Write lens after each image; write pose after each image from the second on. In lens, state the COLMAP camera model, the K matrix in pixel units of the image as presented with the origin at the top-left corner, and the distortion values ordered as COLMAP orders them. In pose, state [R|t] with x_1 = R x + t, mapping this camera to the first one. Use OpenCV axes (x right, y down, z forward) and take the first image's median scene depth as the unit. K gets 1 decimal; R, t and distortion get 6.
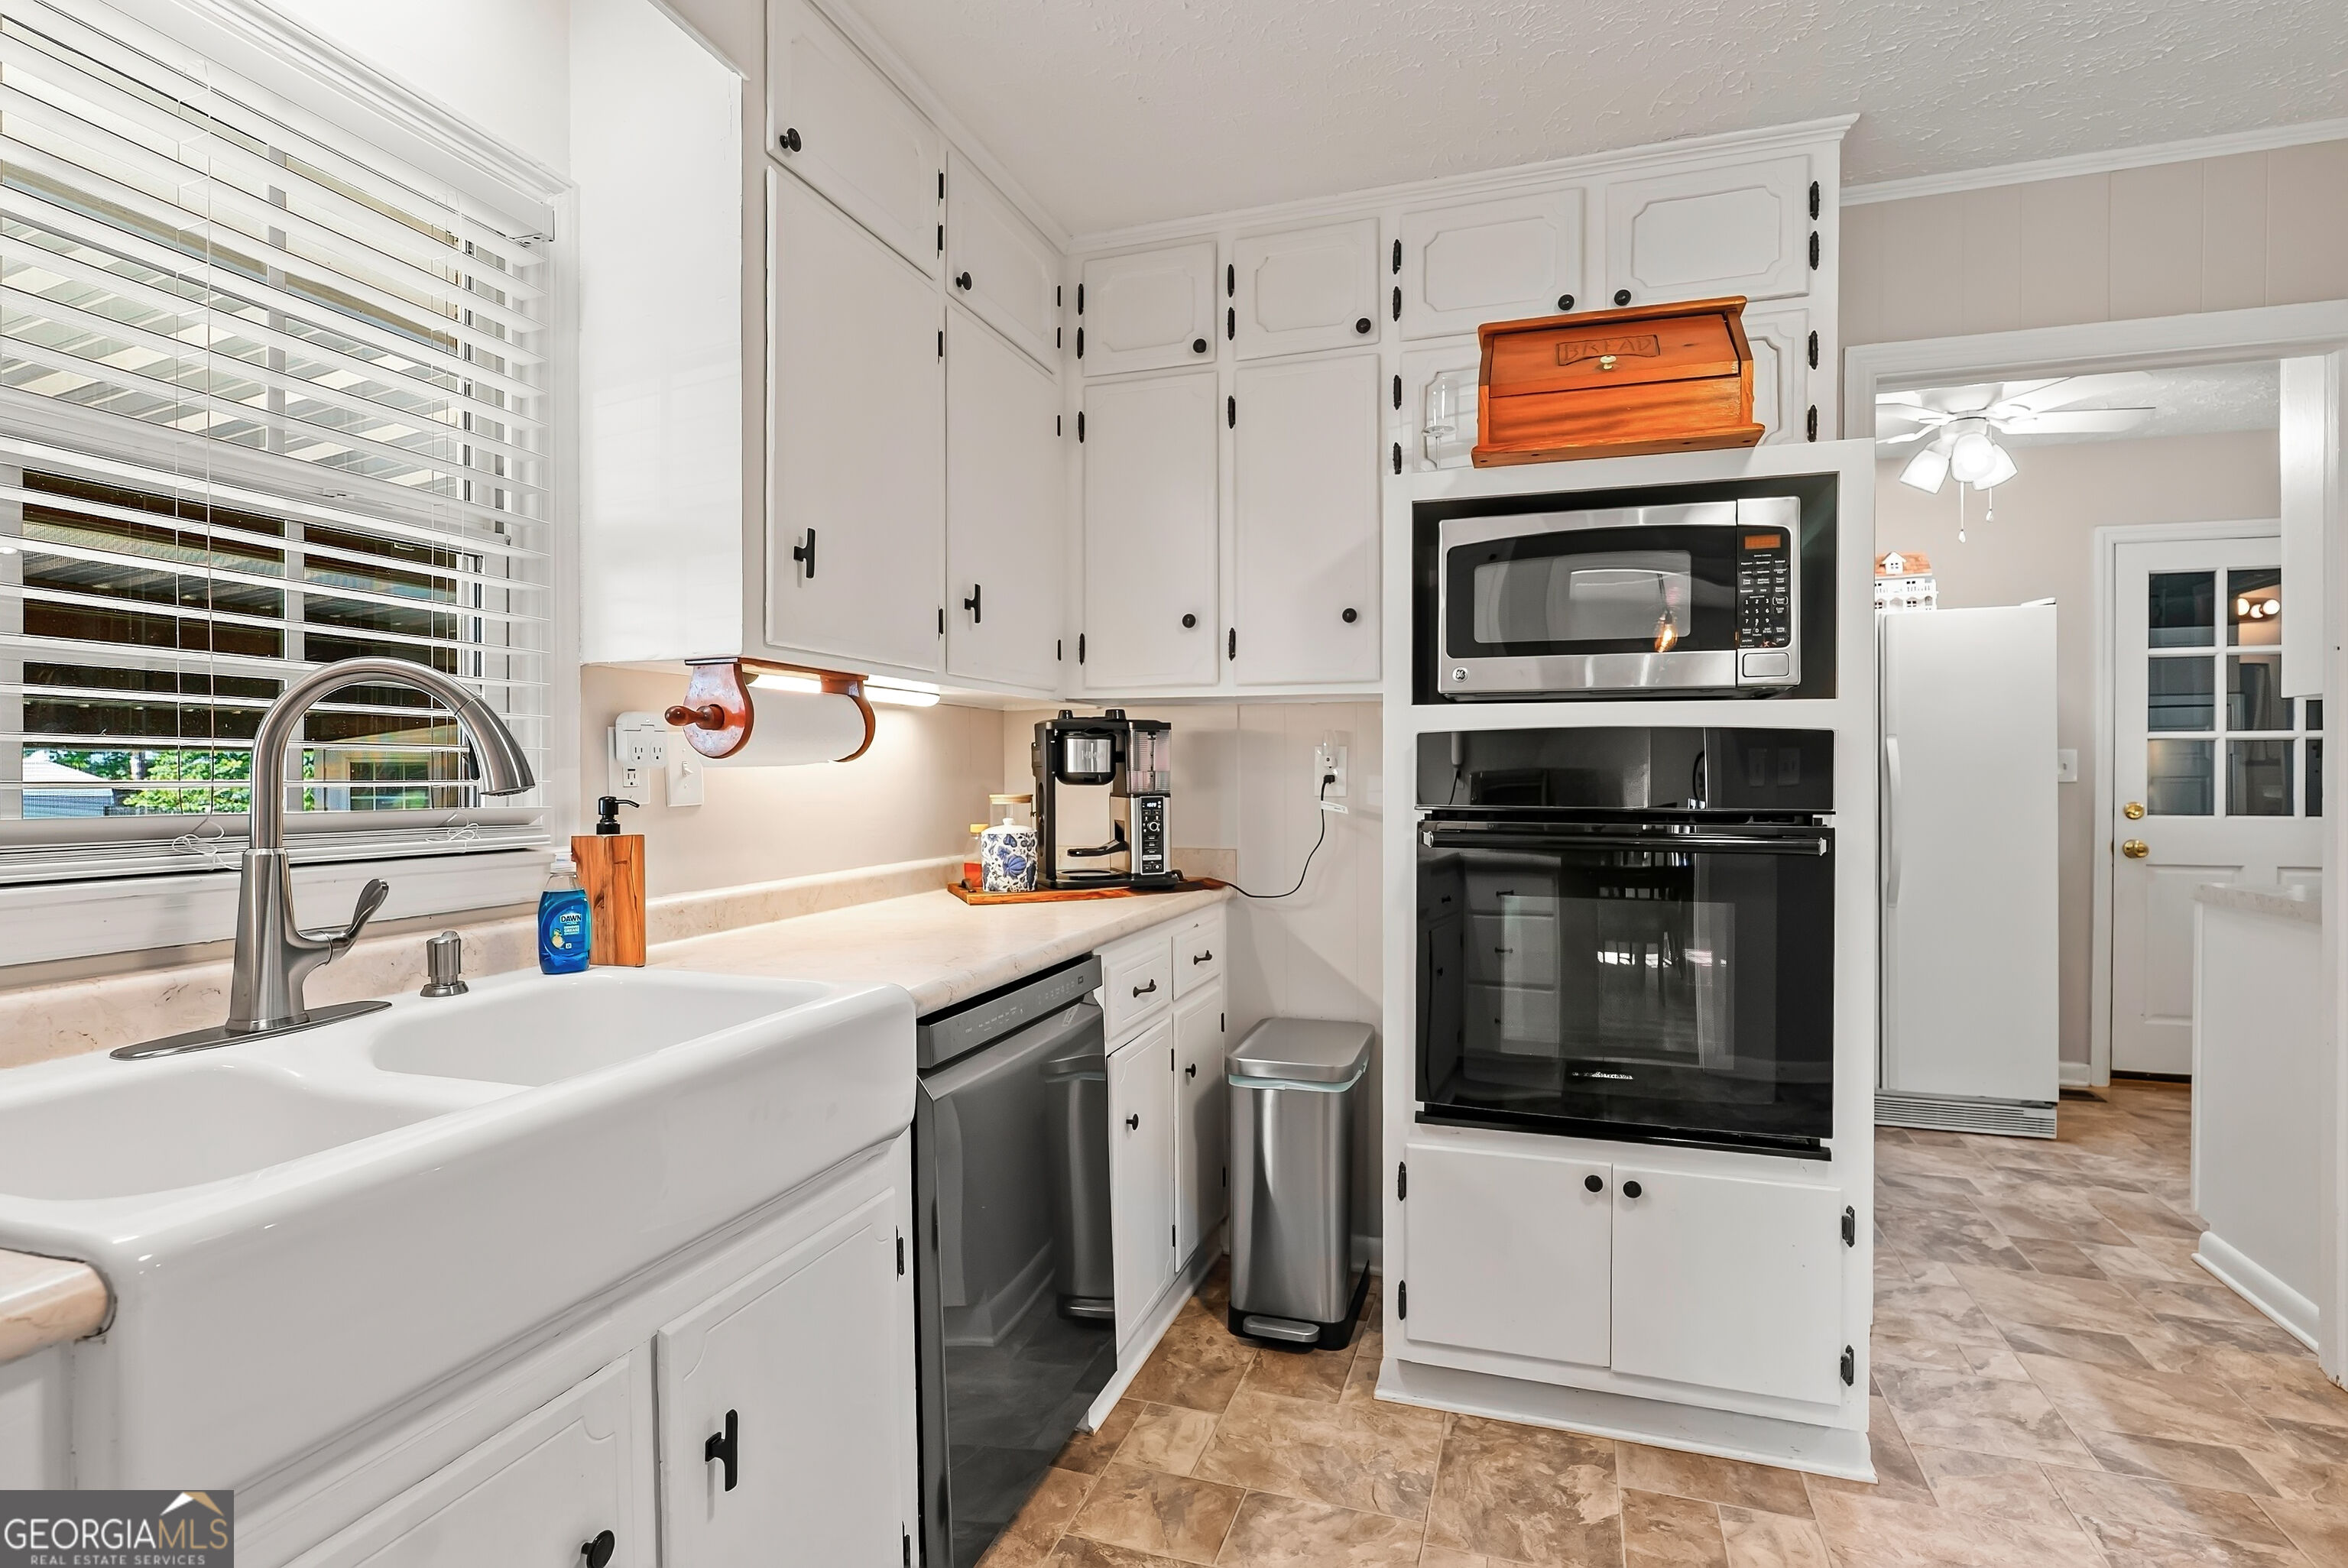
lens RADIAL K [[1137.5, 0, 1174.0], [0, 1137.5, 784.0], [0, 0, 1]] dist [-0.009594, 0.000294]
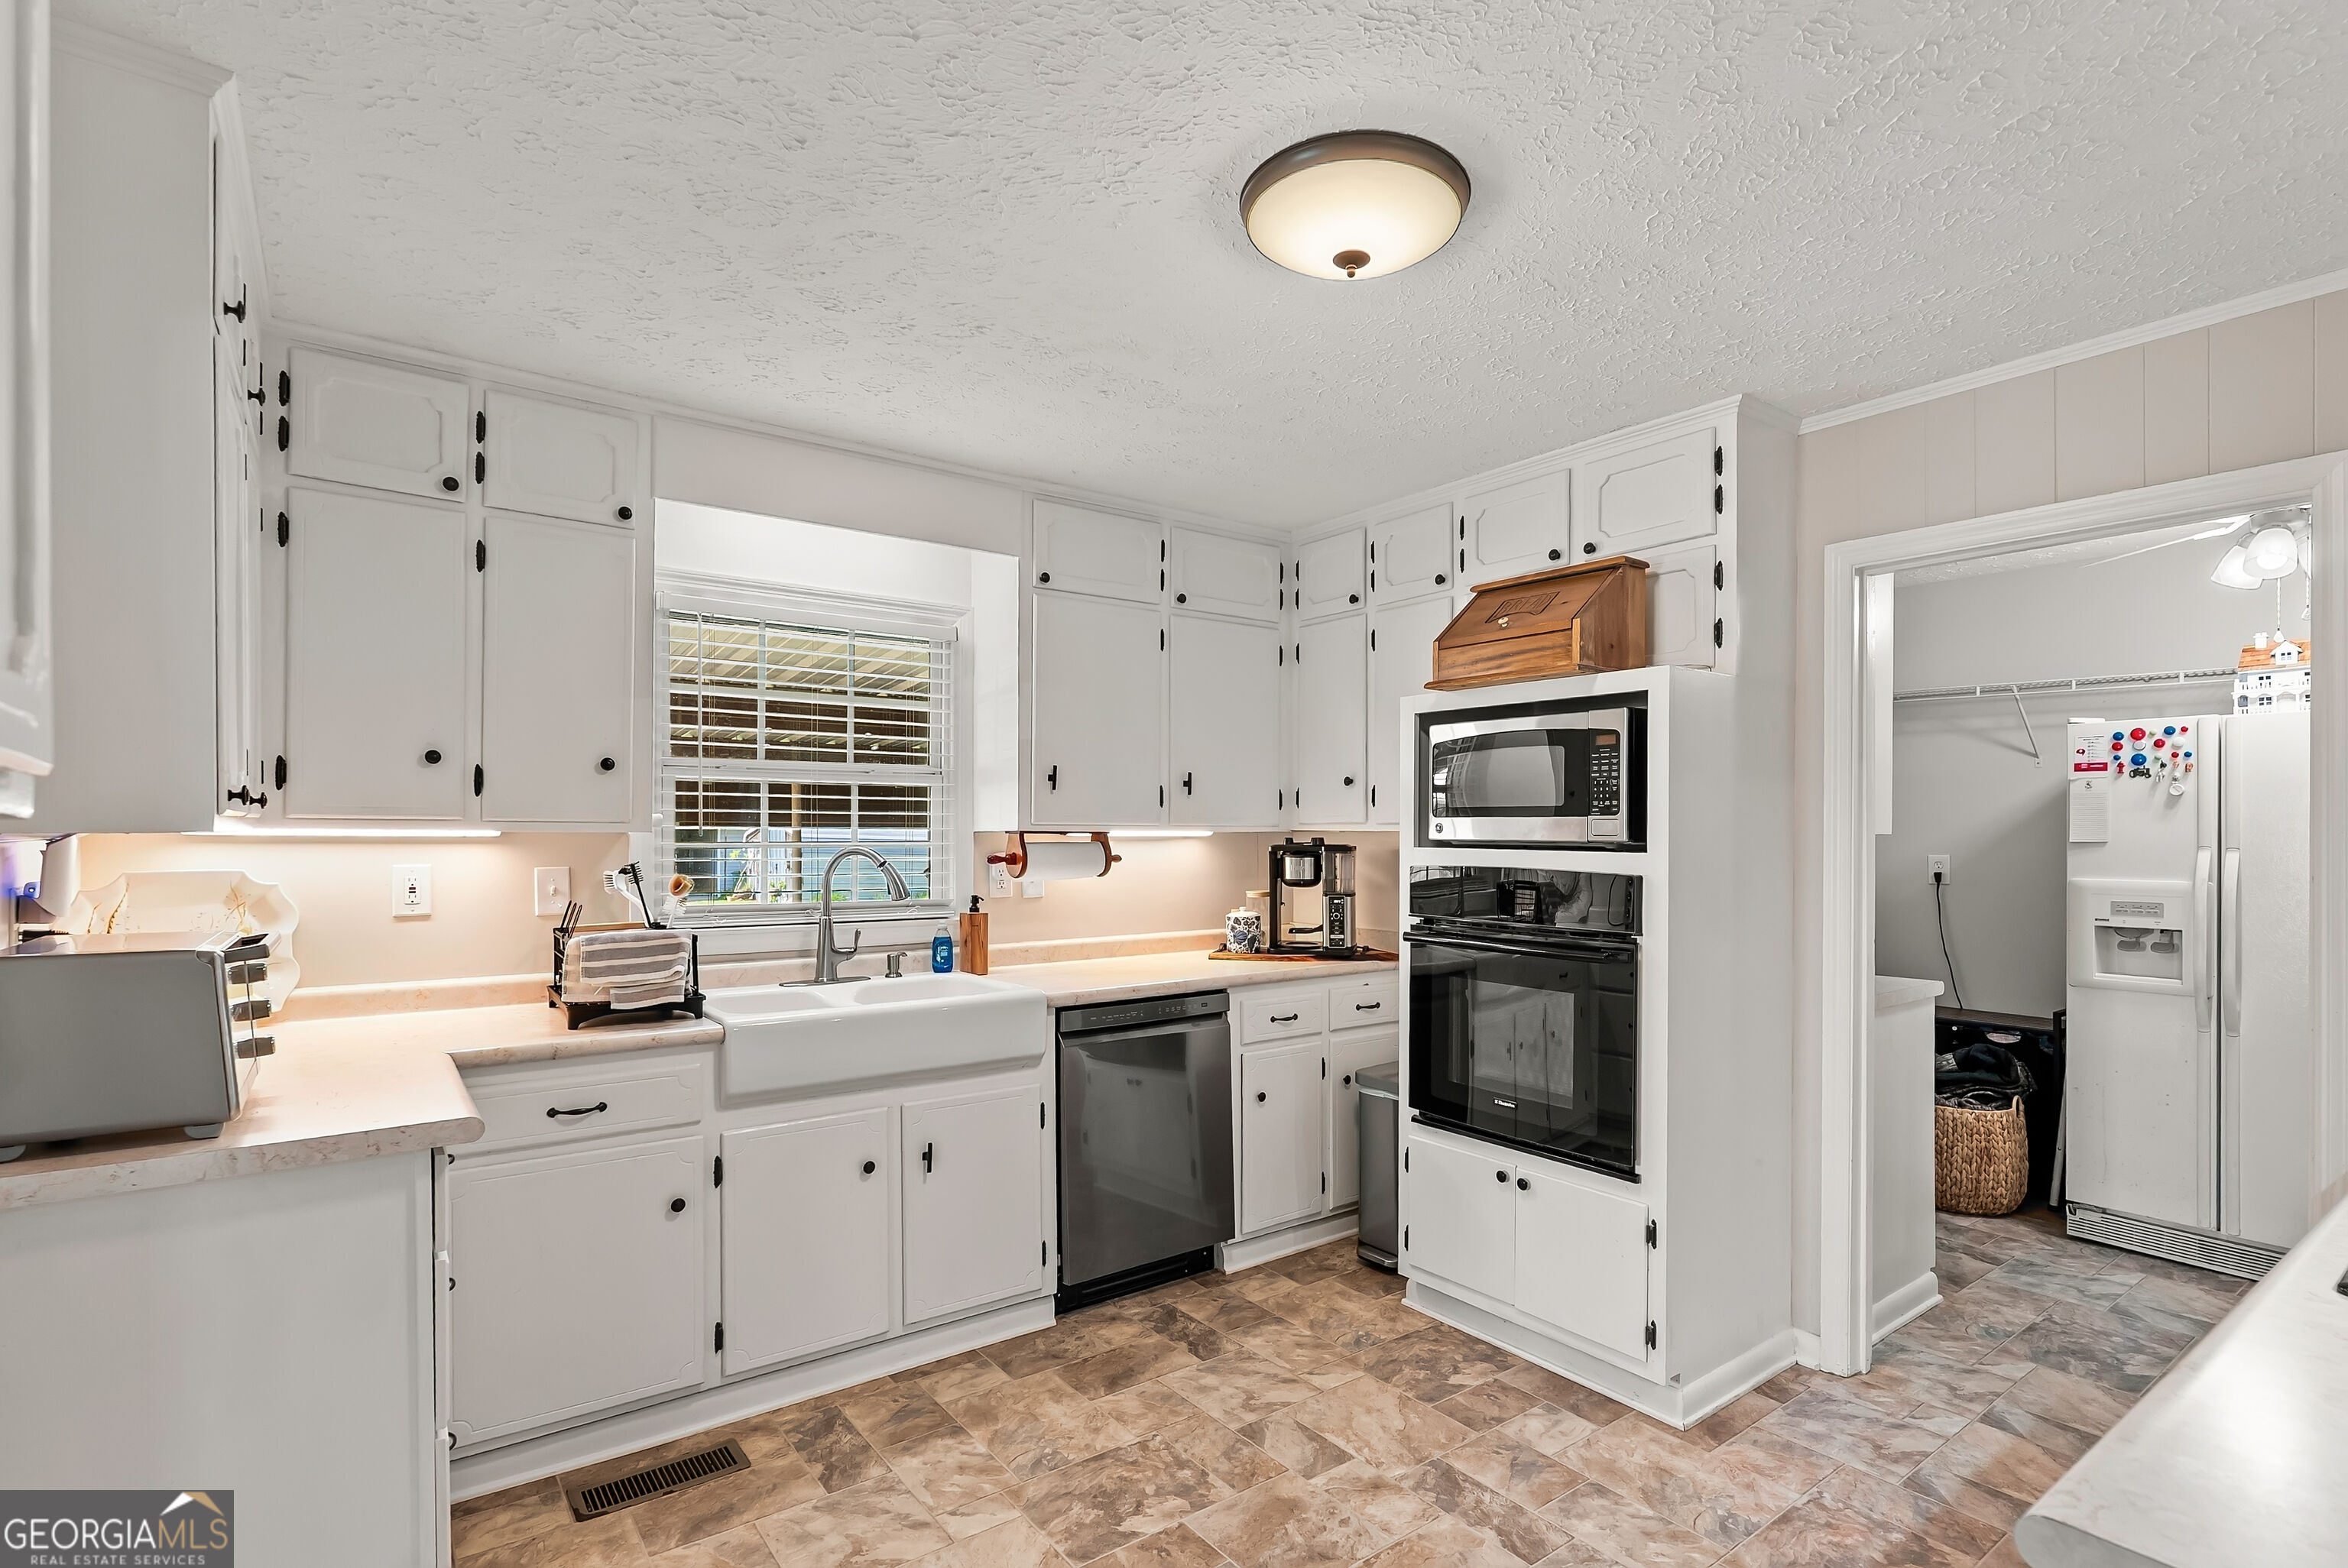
lens RADIAL K [[1122.2, 0, 1178.2], [0, 1122.2, 838.2], [0, 0, 1]] dist [-0.010429, 0.000114]
pose [[0.819147, 0.008755, -0.573517, 0.819936], [-0.009918, 0.999950, 0.001098, -0.081015], [0.573498, 0.004789, 0.819193, -0.415882]]
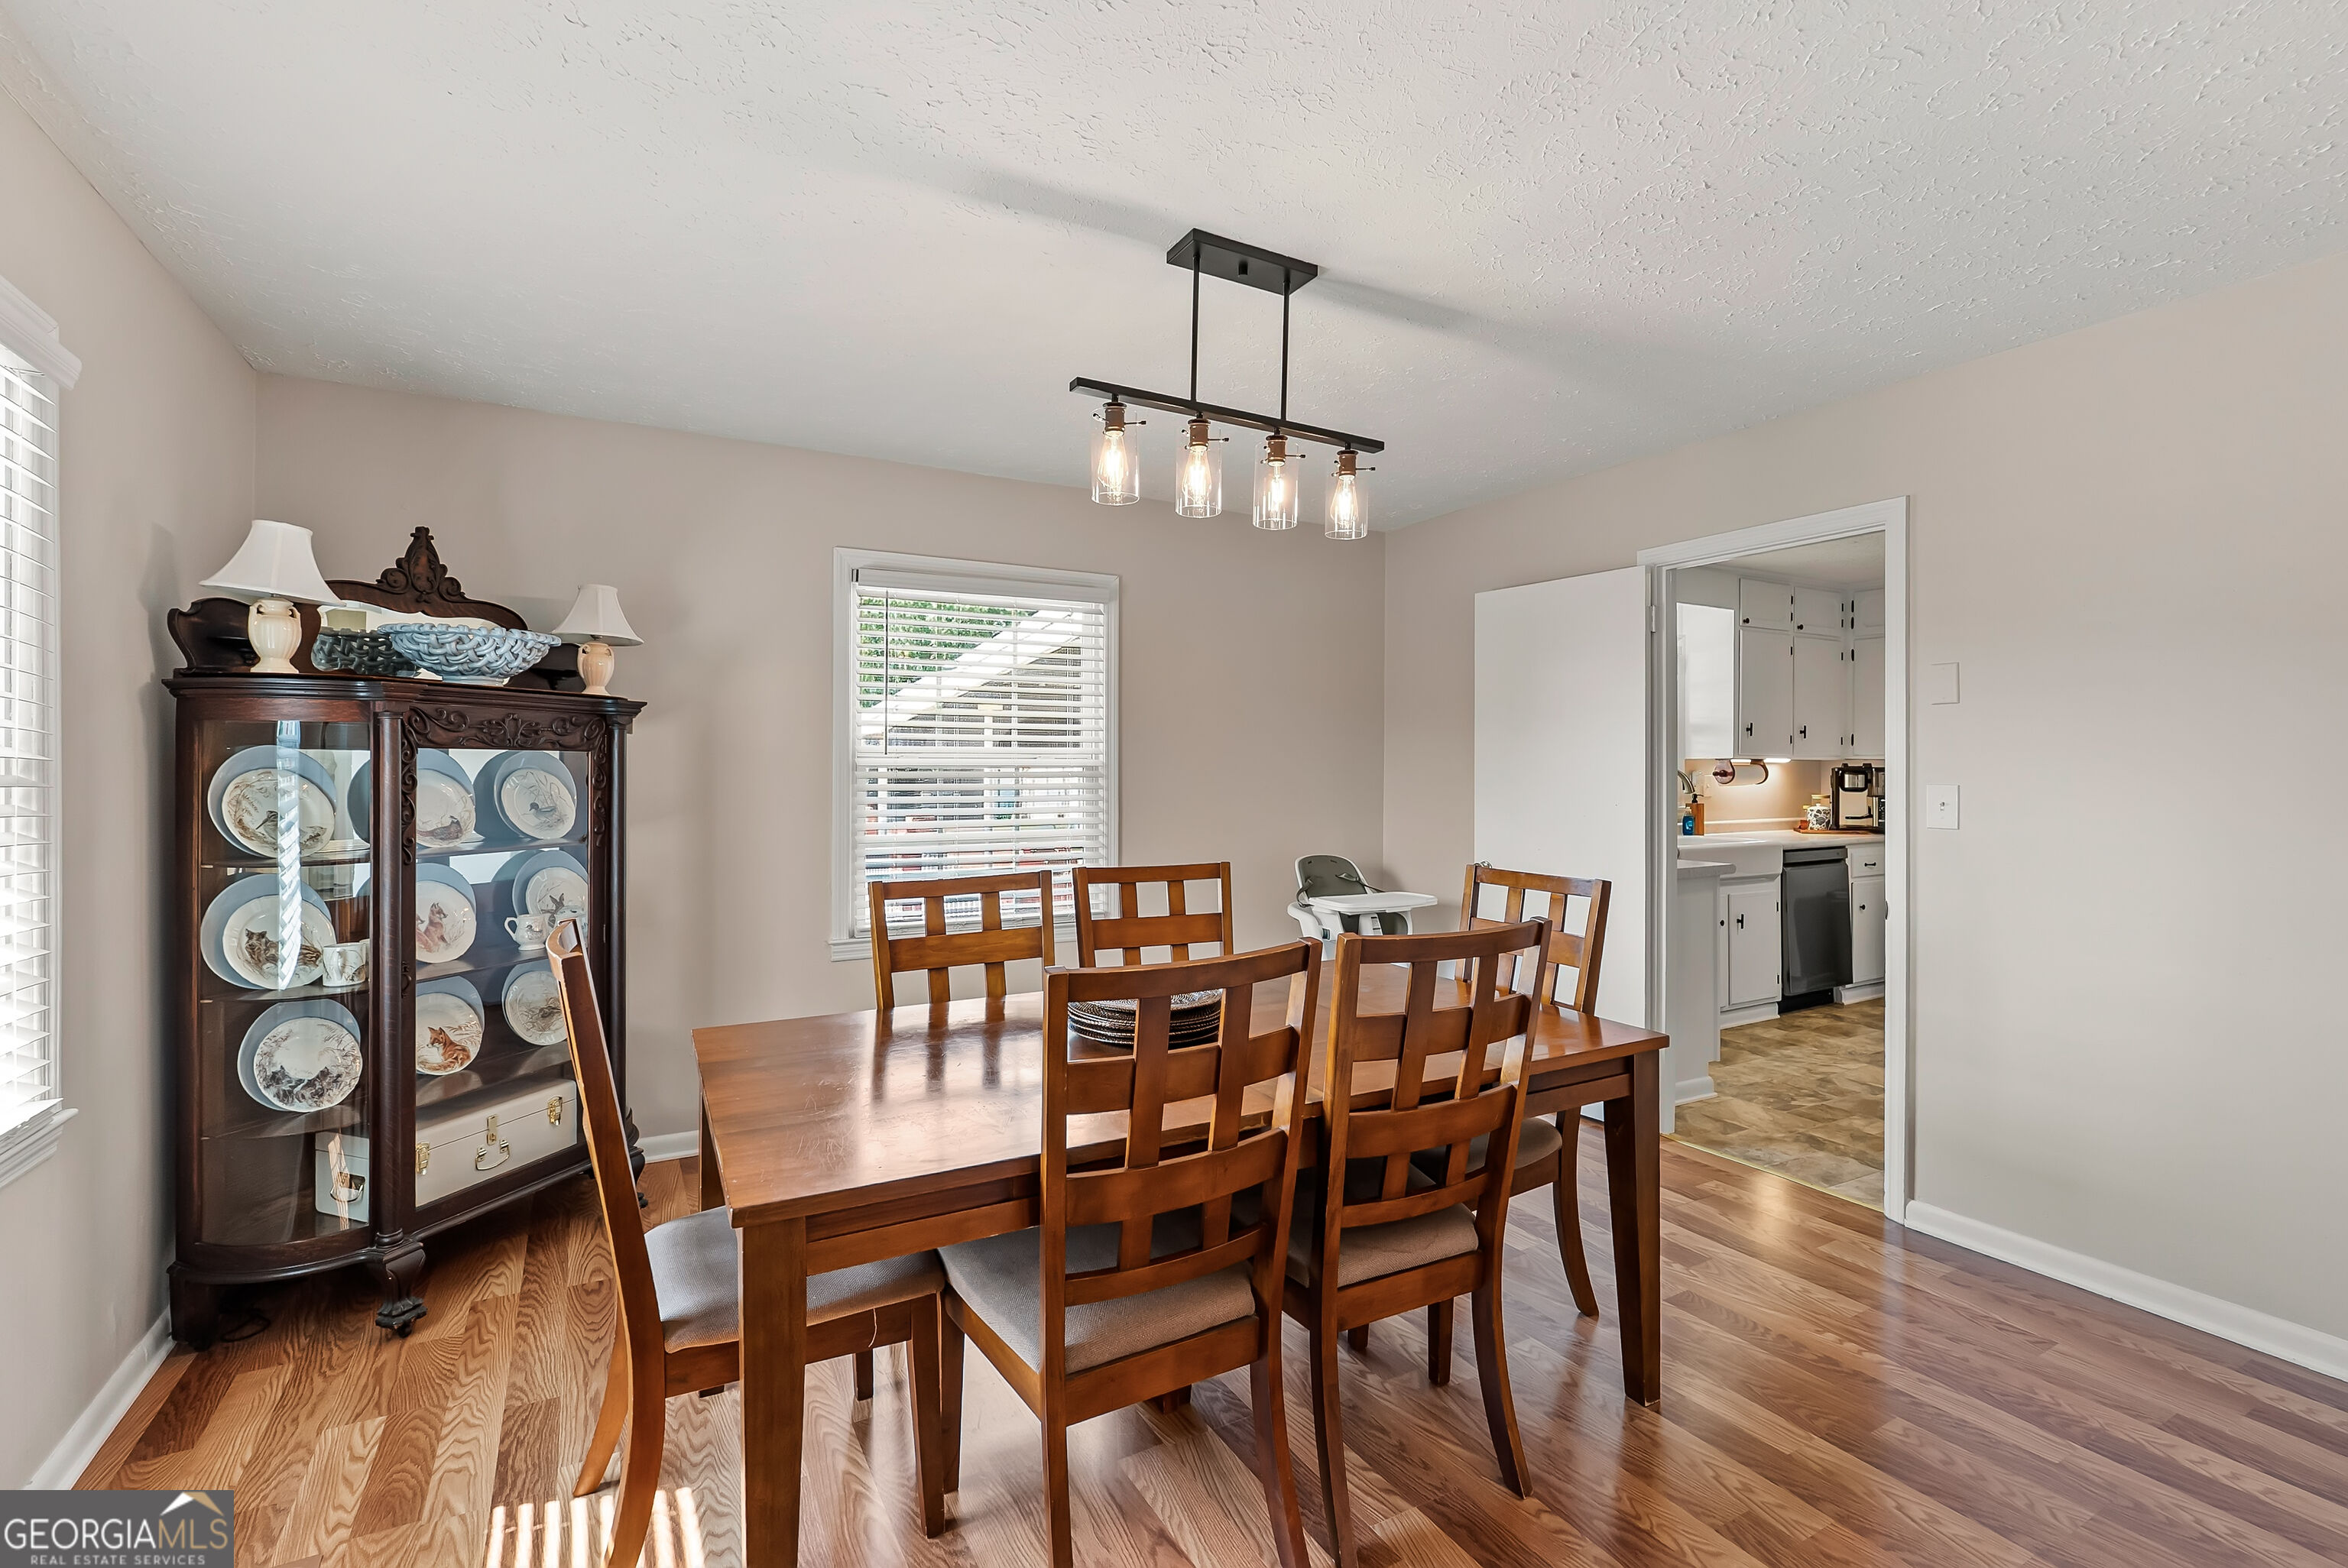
lens RADIAL K [[1046.2, 0, 1172.9], [0, 1046.2, 777.4], [0, 0, 1]] dist [-0.013012, -0.000049]
pose [[0.736558, 0.009547, -0.676308, 0.482492], [-0.010079, 0.999944, 0.003138, -0.030447], [0.676300, 0.004506, 0.736613, -2.265947]]
